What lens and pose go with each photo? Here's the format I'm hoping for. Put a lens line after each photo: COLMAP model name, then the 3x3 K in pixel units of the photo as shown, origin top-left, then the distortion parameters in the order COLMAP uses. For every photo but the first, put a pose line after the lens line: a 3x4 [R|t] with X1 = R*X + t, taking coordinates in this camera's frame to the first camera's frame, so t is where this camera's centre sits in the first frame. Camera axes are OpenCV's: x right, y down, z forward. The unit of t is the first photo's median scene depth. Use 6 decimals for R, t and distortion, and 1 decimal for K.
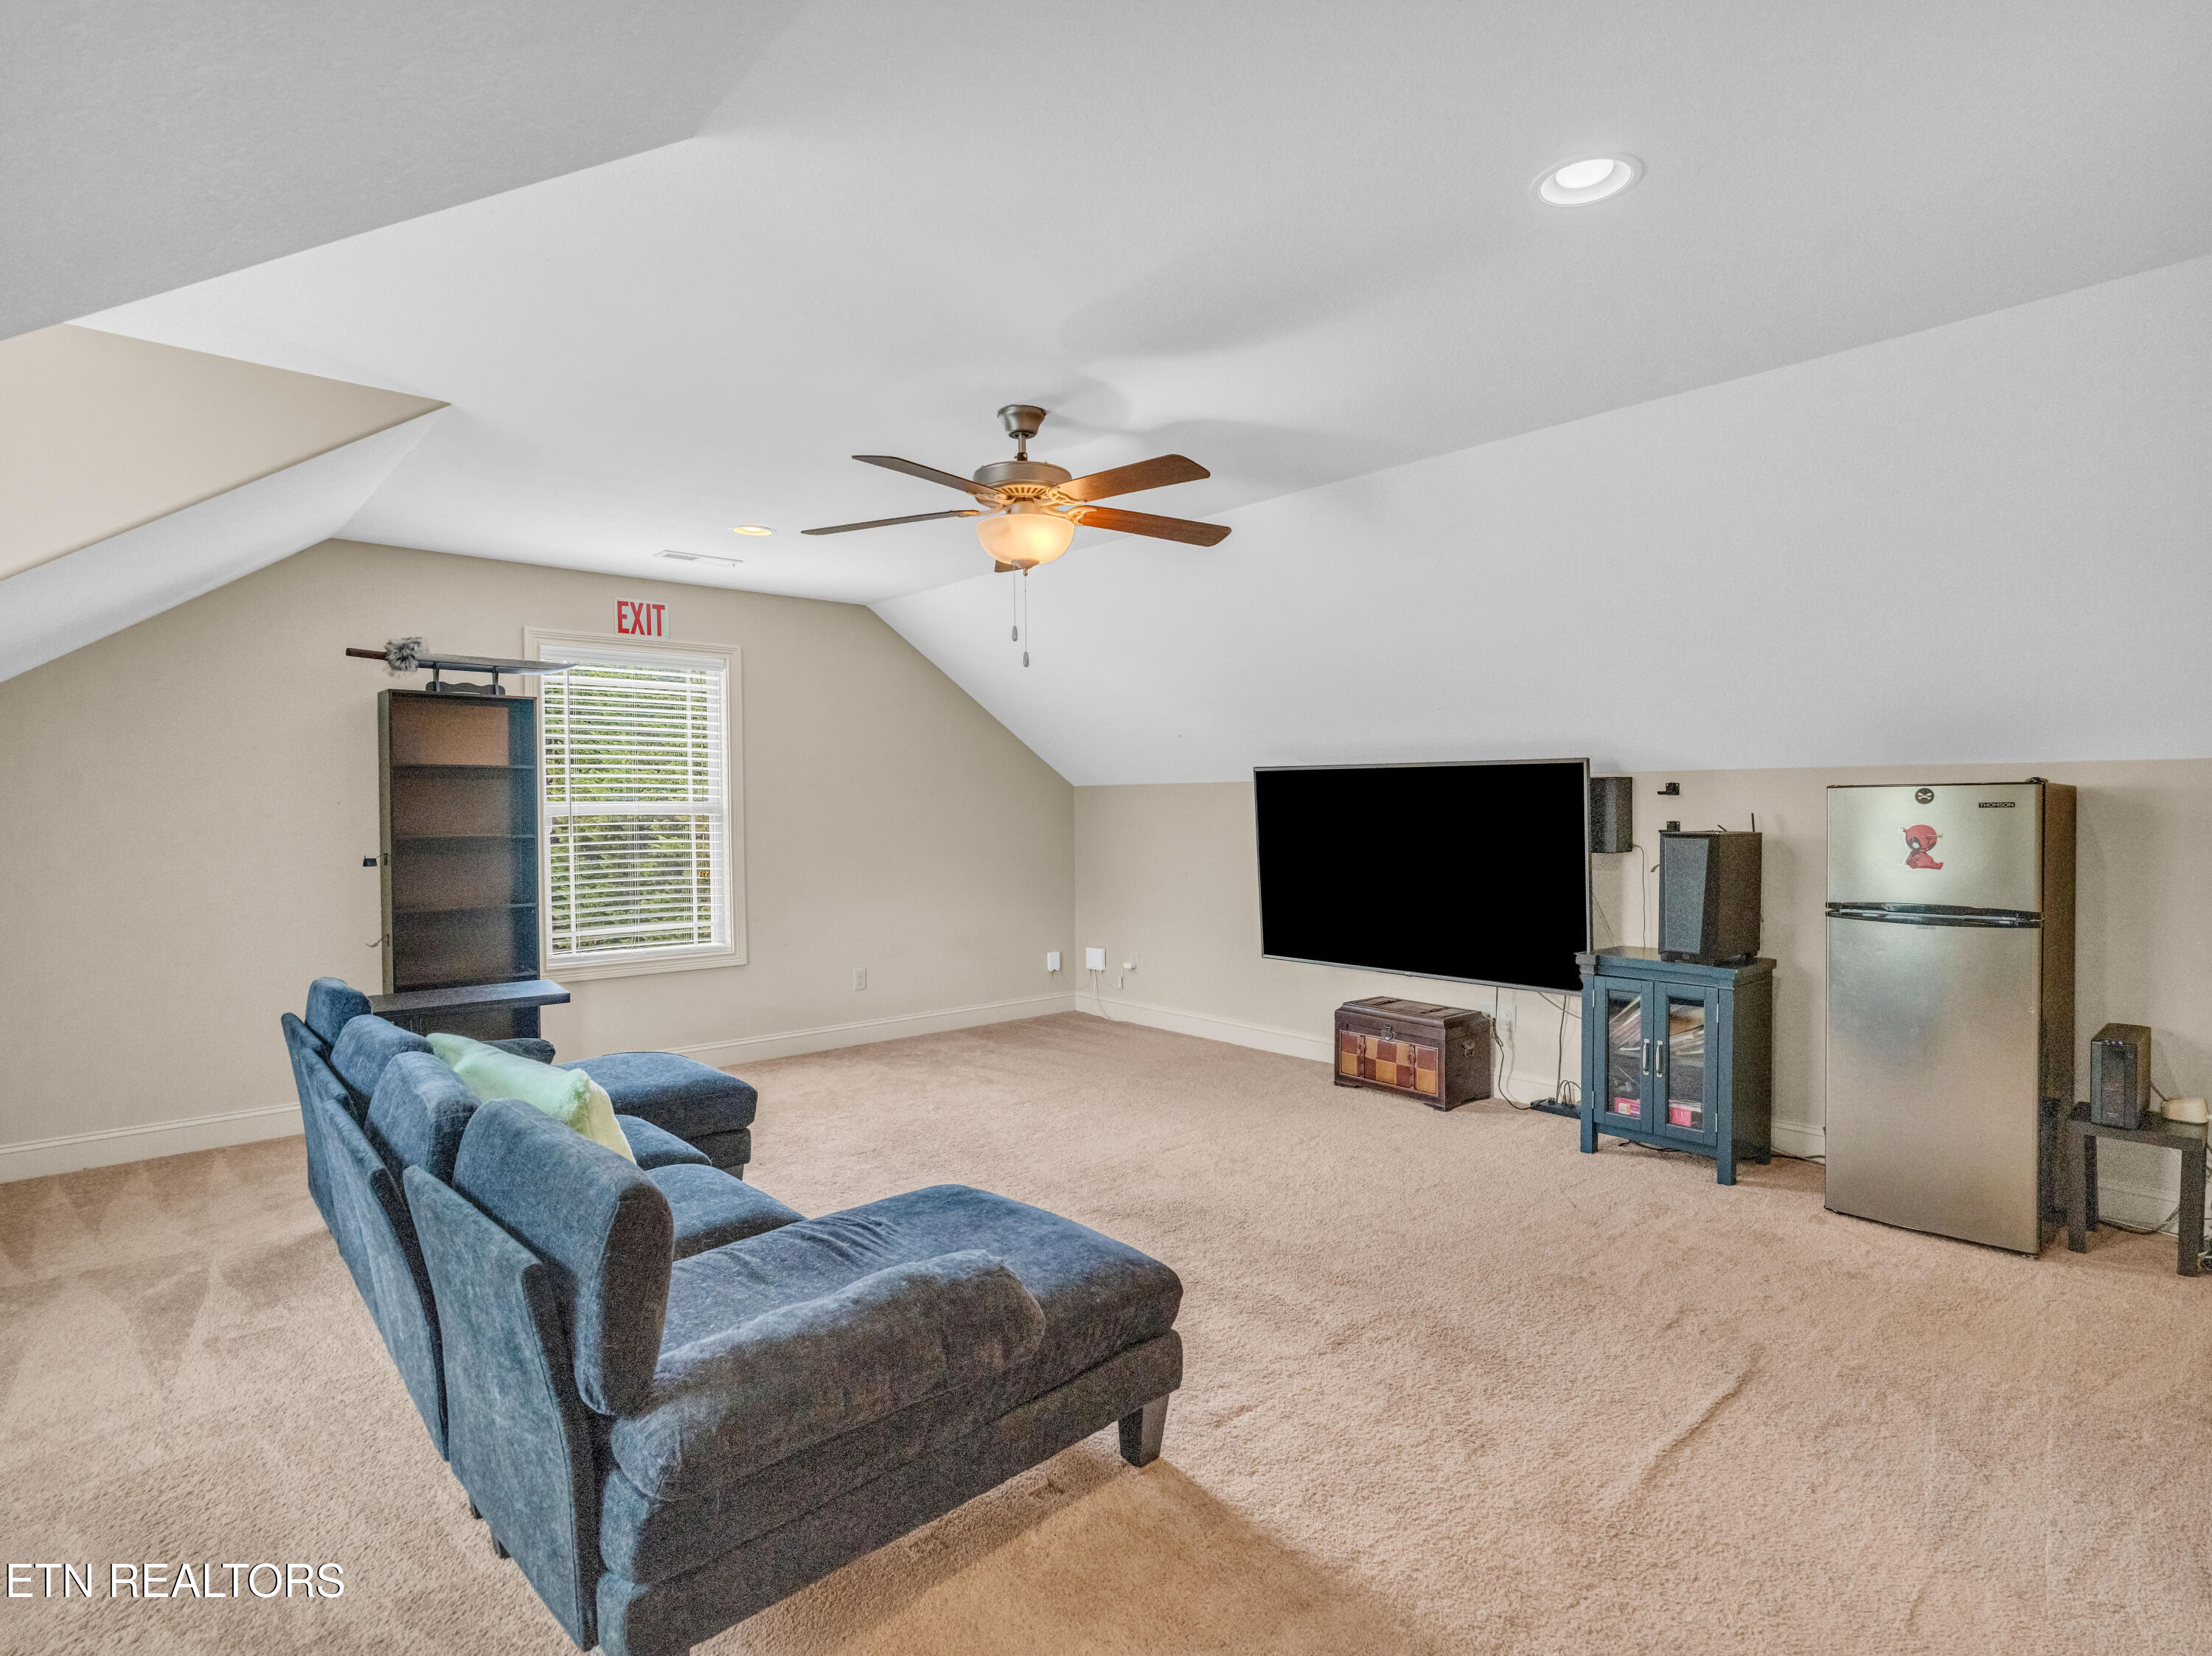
lens RADIAL K [[1207.6, 0, 1098.8], [0, 1207.6, 826.8], [0, 0, 1]] dist [0.002442, 0.000647]
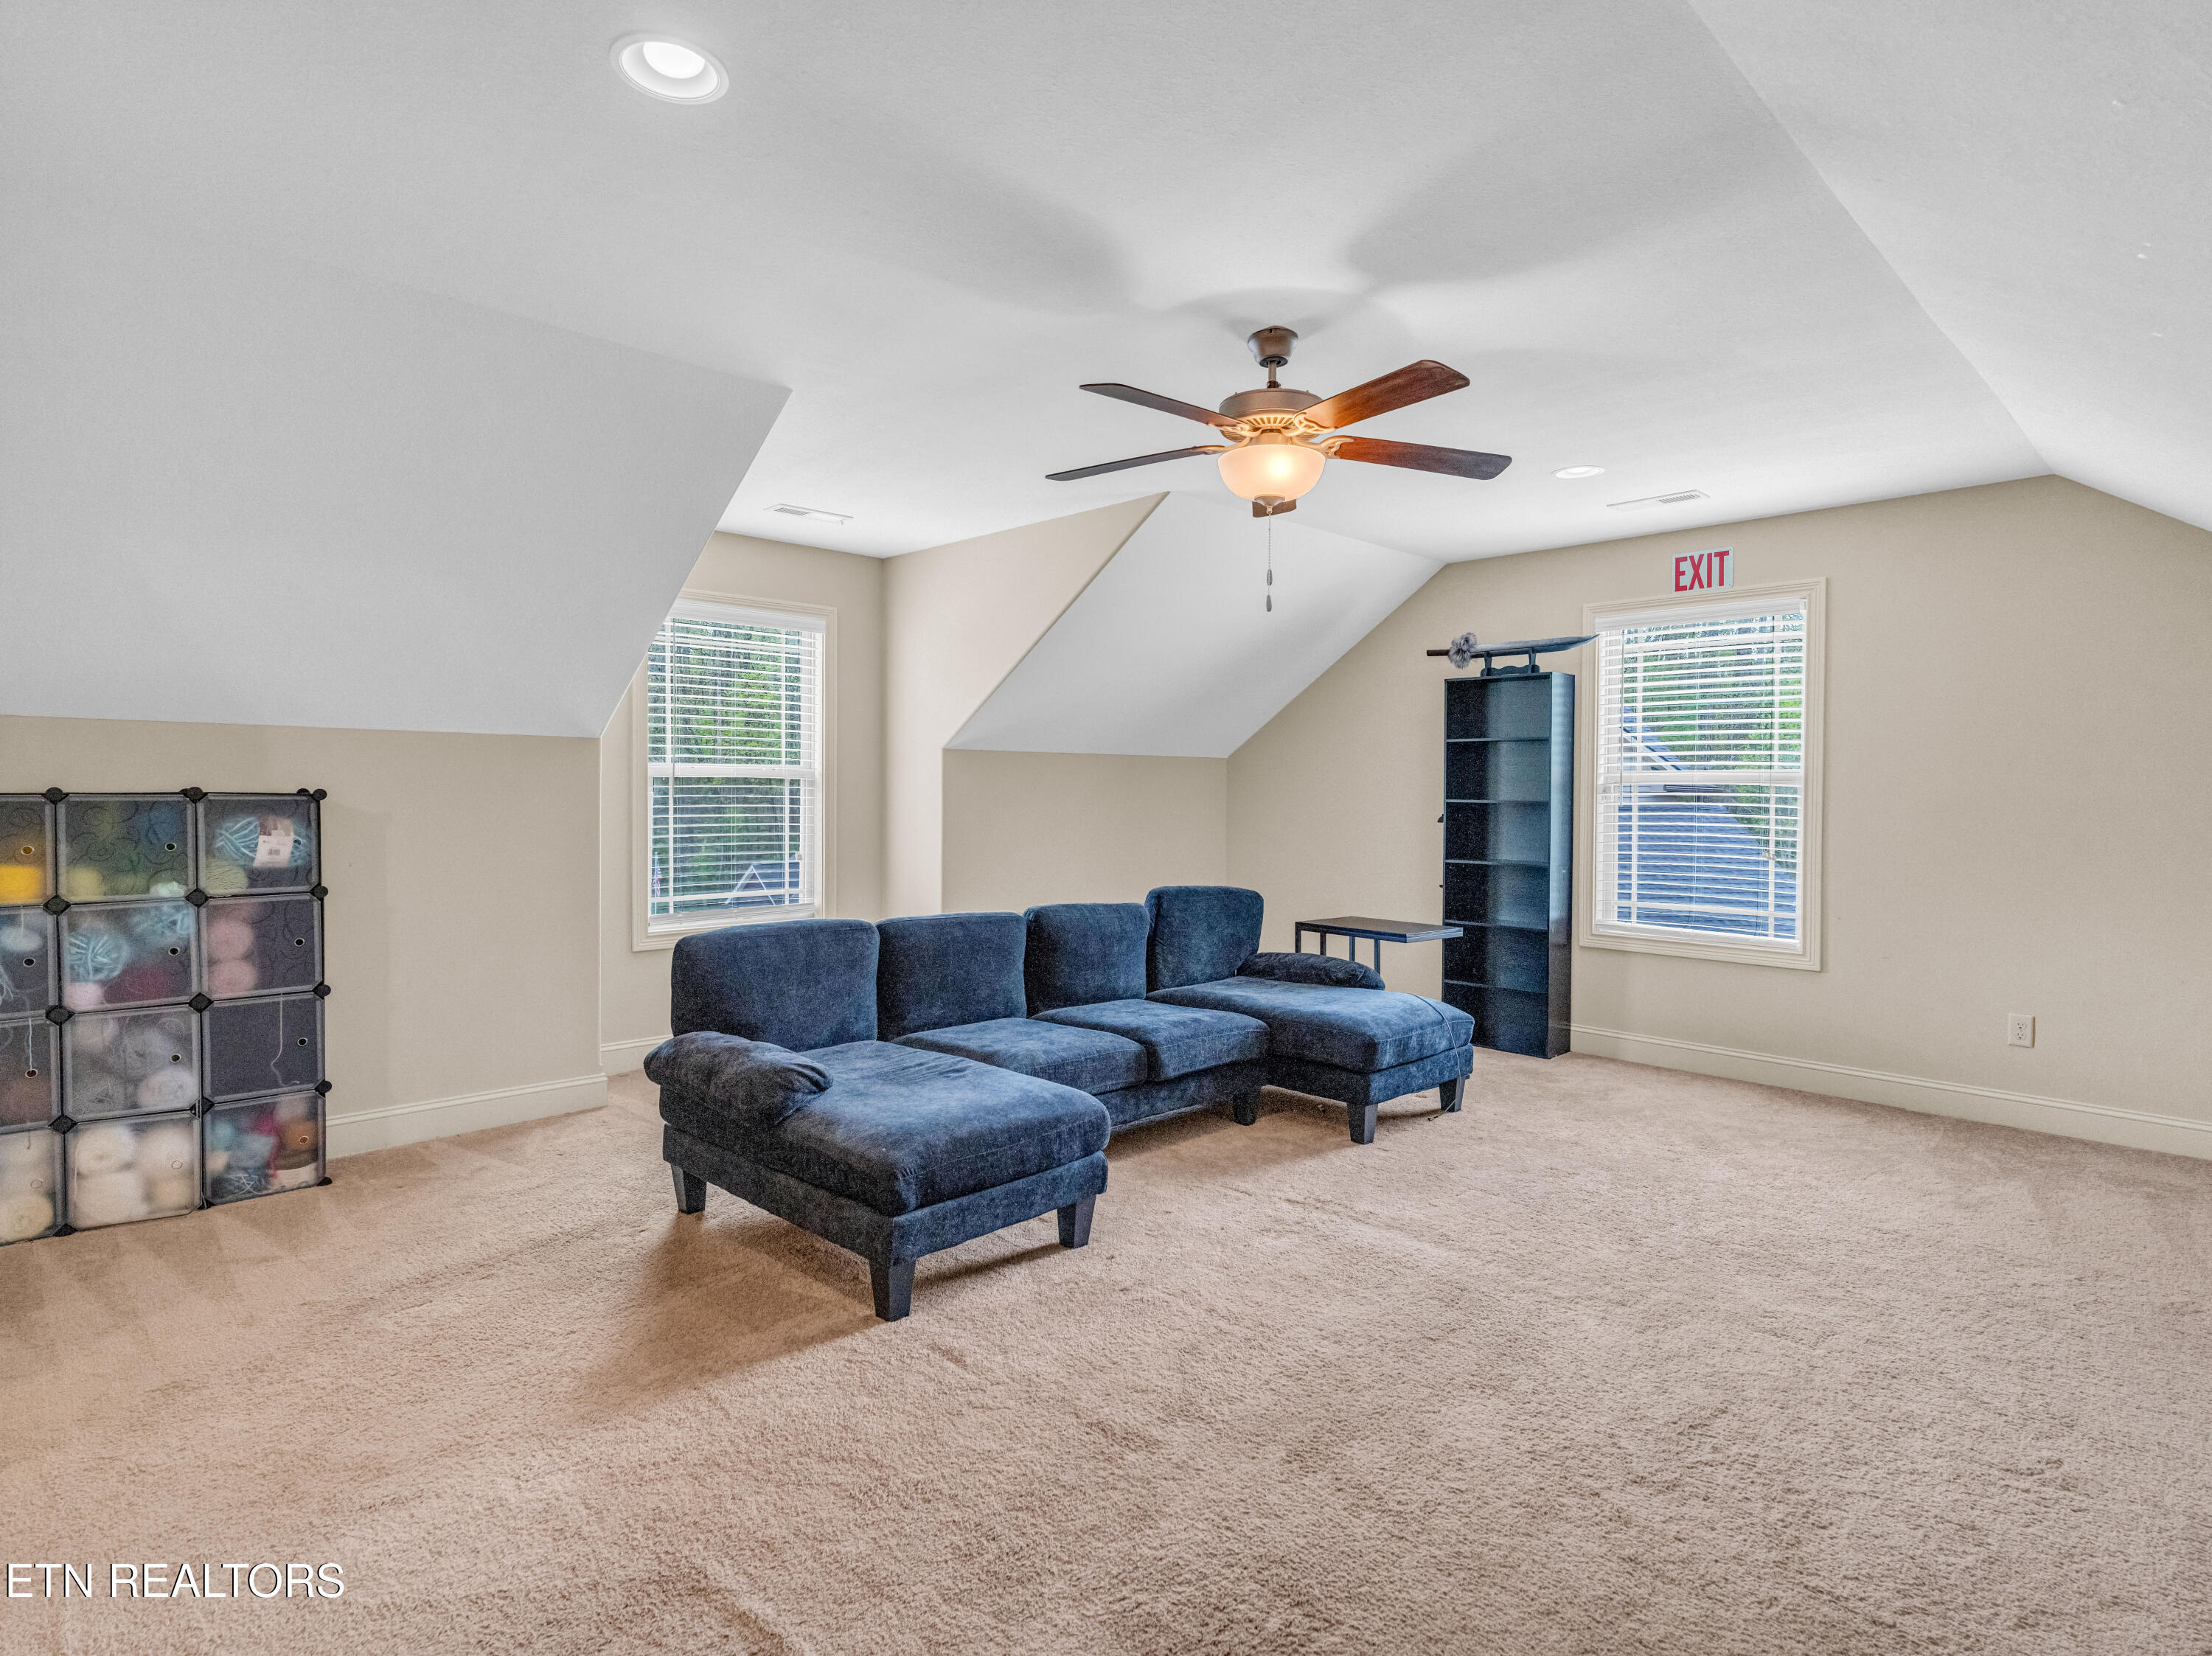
lens RADIAL K [[1207.6, 0, 1103.4], [0, 1207.6, 814.6], [0, 0, 1]] dist [0.002442, 0.000647]
pose [[0.013982, 0.026465, -0.999552, 0.553638], [-0.024439, 0.999360, 0.026118, -0.000176], [0.999604, 0.024063, 0.014620, 0.551782]]
